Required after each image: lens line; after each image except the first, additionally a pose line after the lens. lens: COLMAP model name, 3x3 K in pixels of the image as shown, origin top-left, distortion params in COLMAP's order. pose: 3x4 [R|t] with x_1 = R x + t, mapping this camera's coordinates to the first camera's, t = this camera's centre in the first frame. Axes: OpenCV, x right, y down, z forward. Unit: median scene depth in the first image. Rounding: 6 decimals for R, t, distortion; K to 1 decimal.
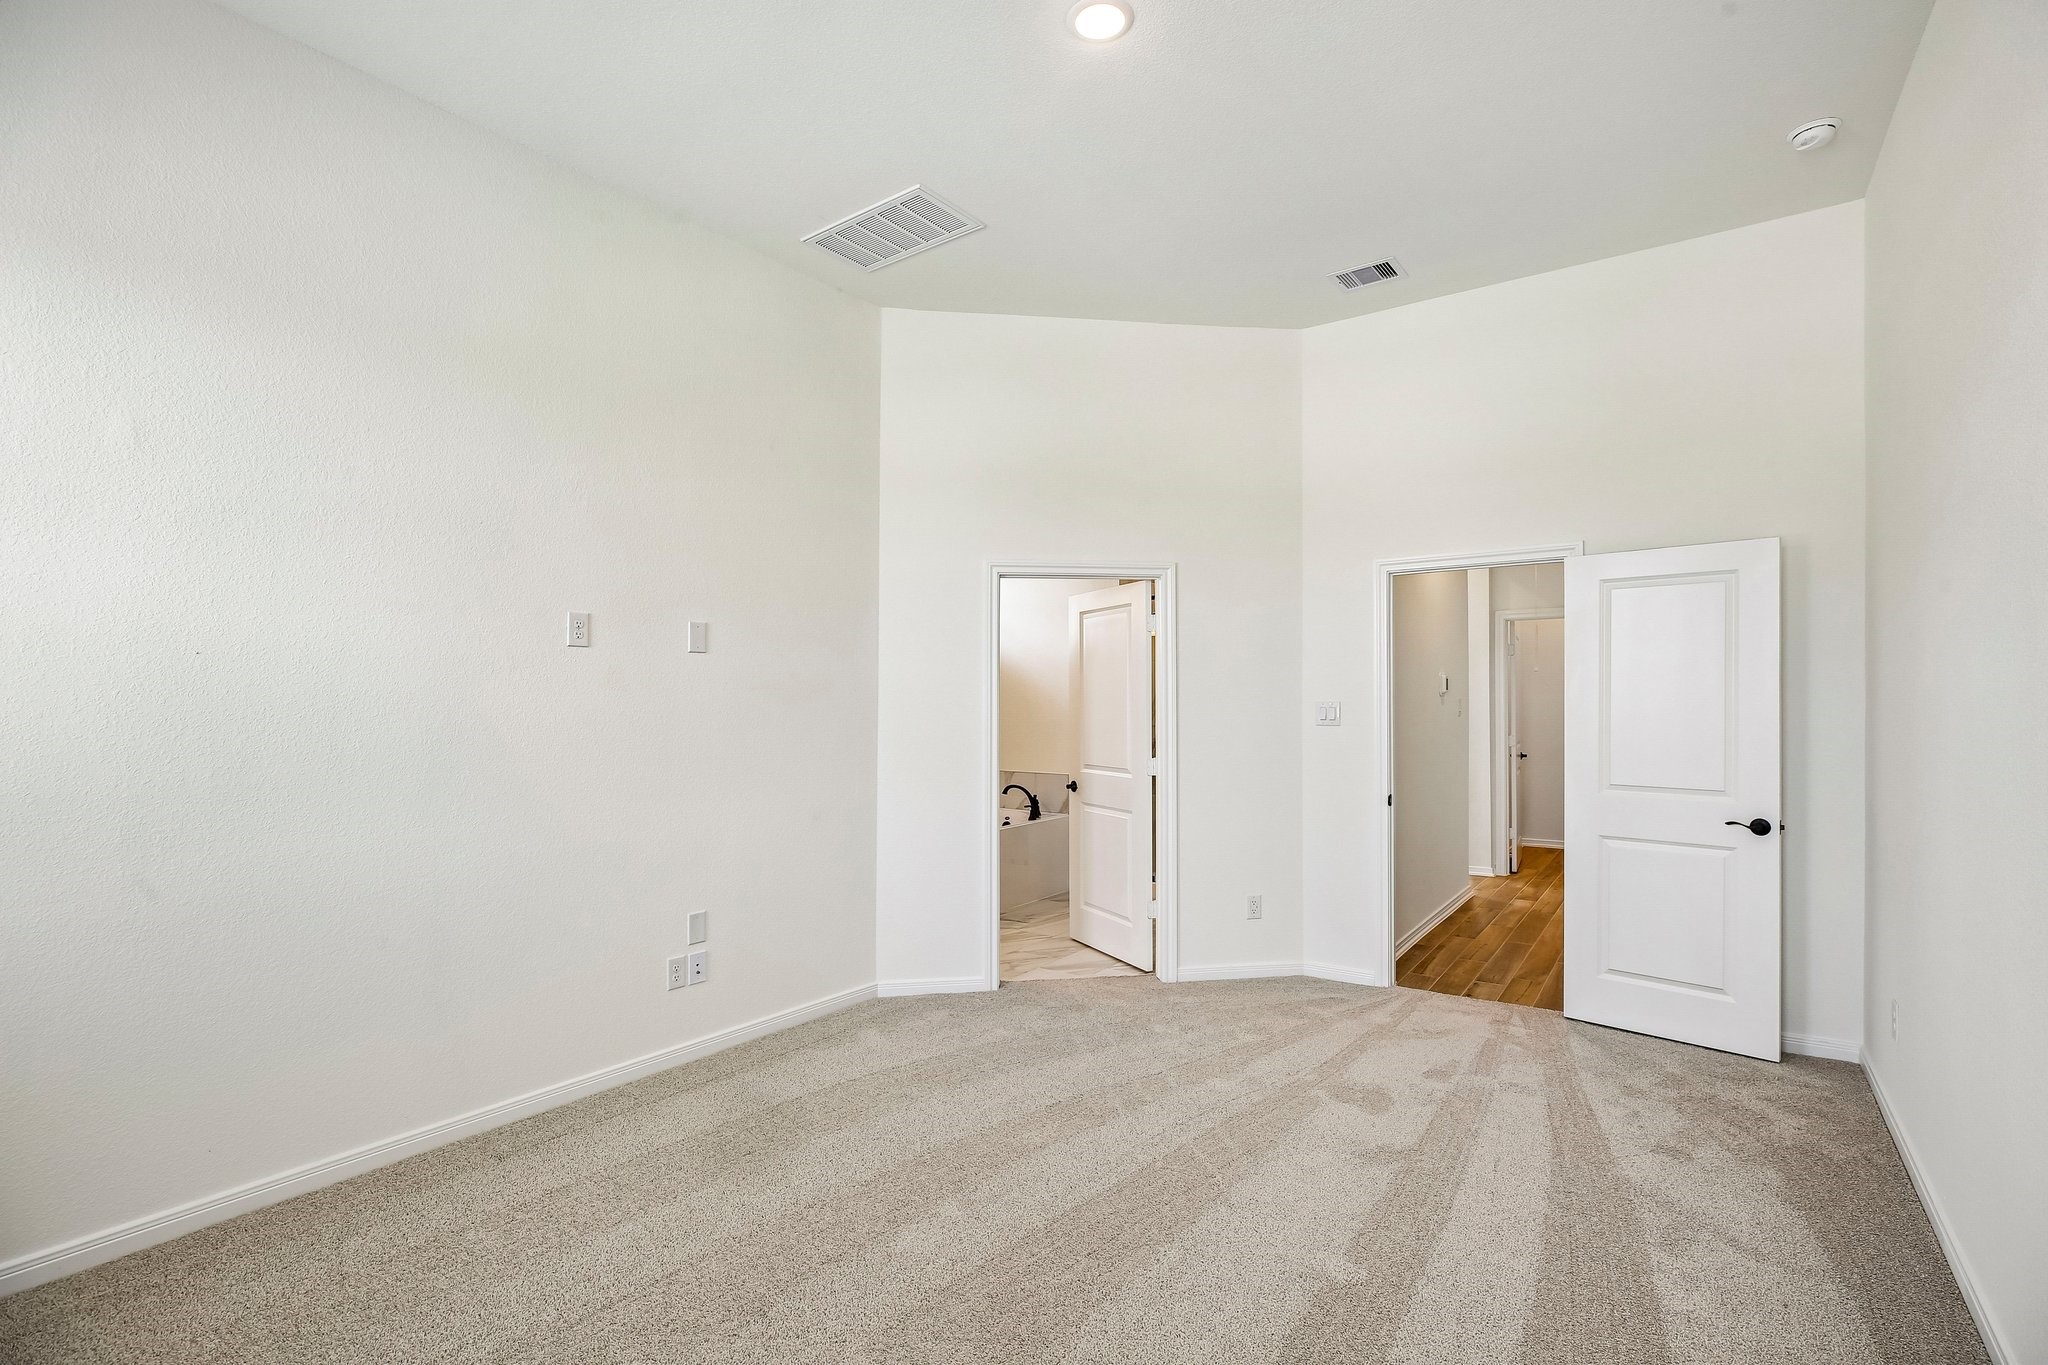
lens RADIAL K [[925.1, 0, 1024.8], [0, 925.1, 690.0], [0, 0, 1]] dist [-0.041476, 0.010184]
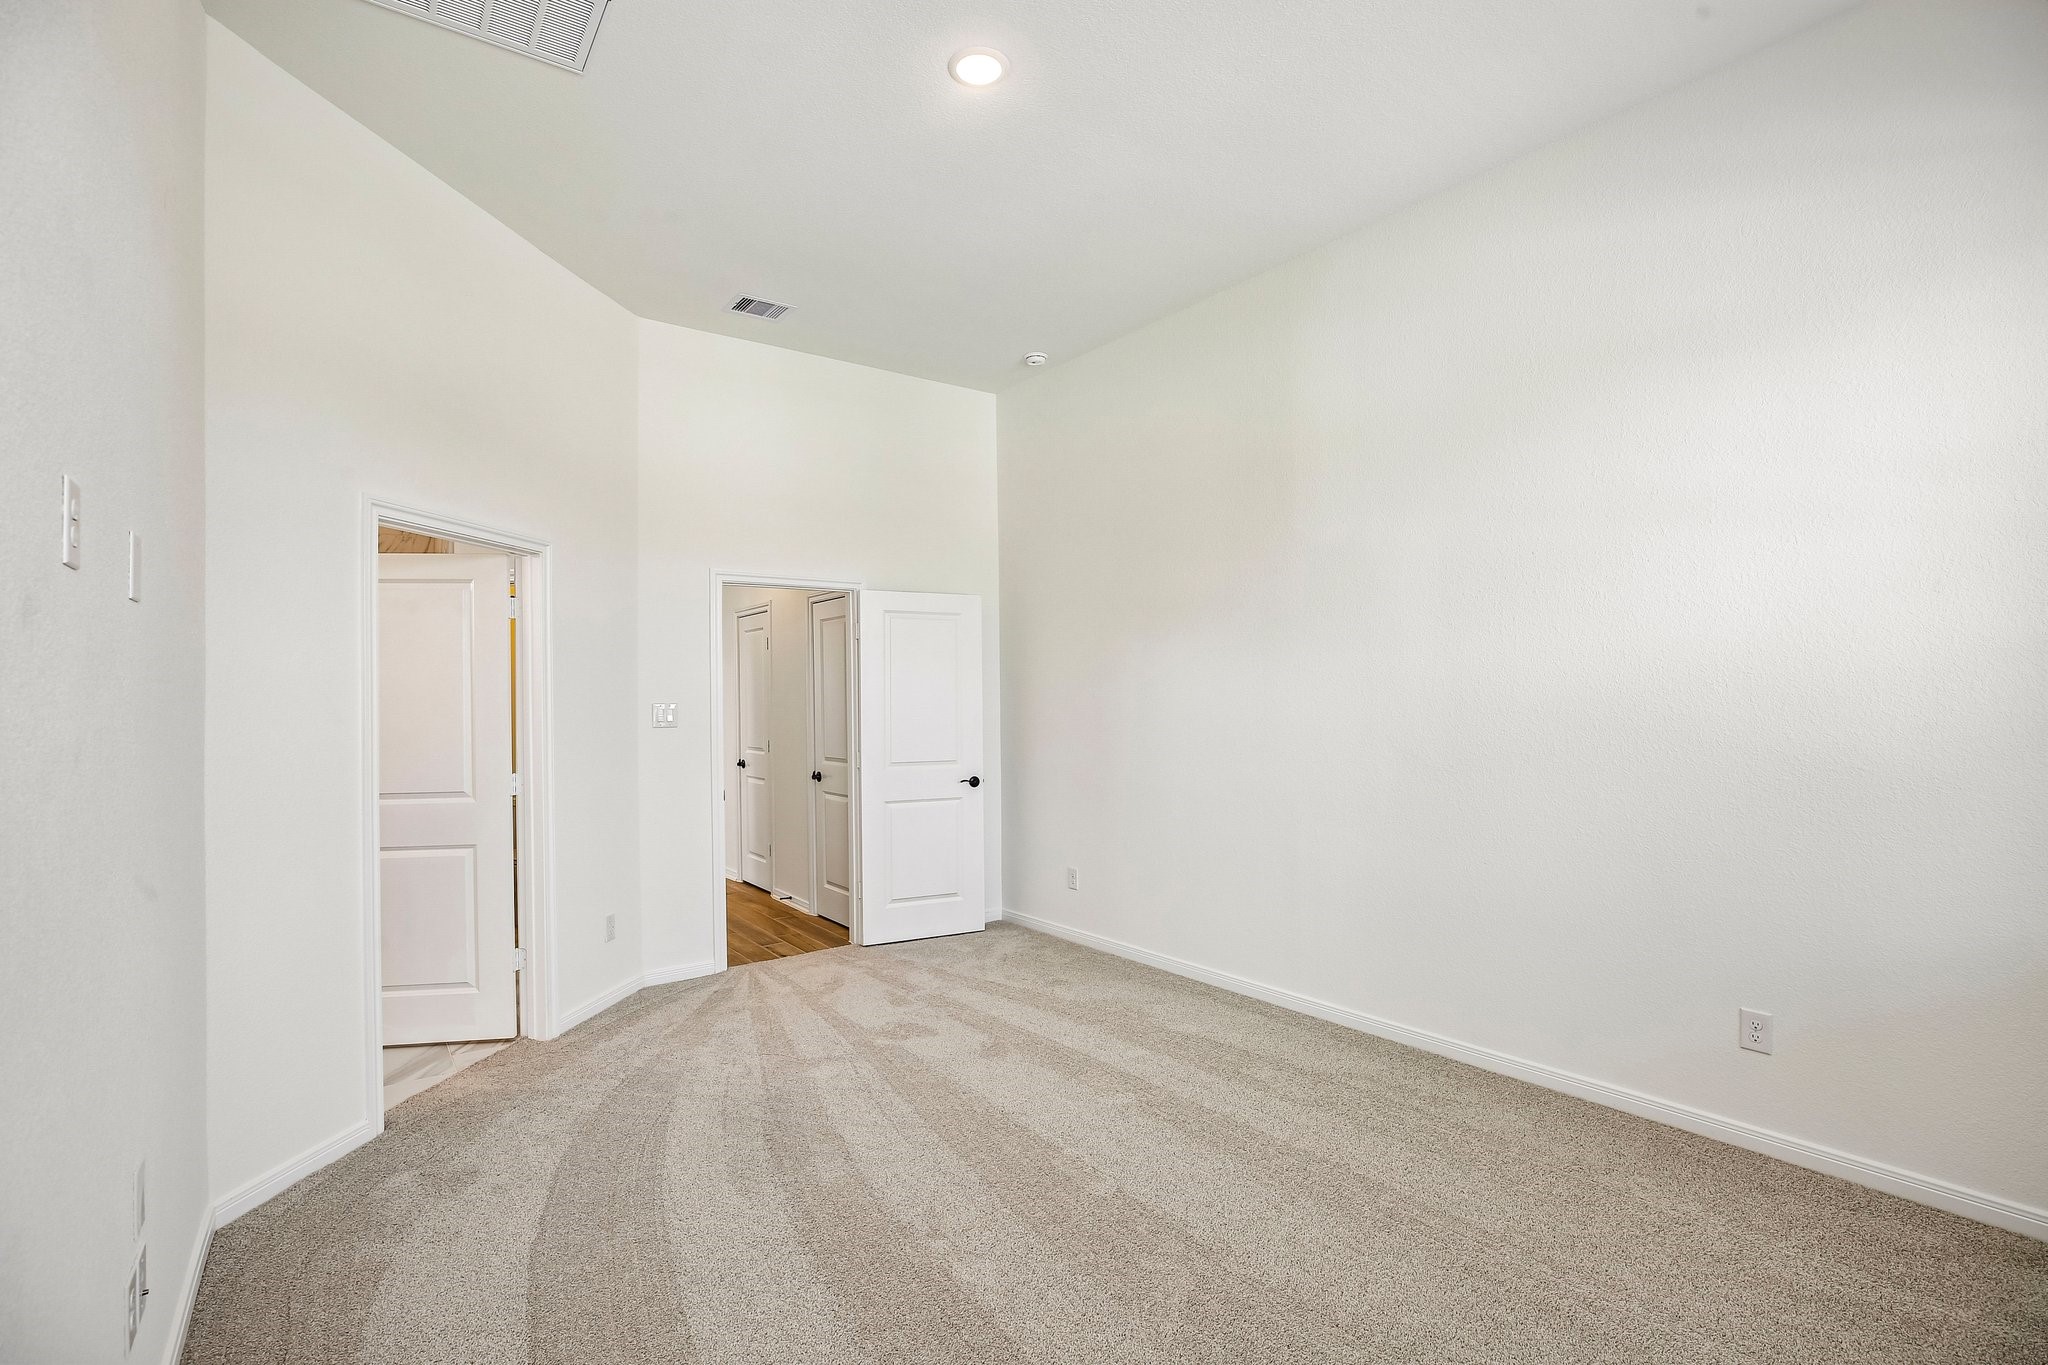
lens RADIAL K [[925.1, 0, 1024.8], [0, 925.1, 690.0], [0, 0, 1]] dist [-0.041476, 0.010184]
pose [[0.296386, 0.006472, 0.955046, -0.605318], [-0.001601, 0.999979, -0.006279, 0.004287], [-0.955067, 0.000332, 0.296390, 0.404270]]
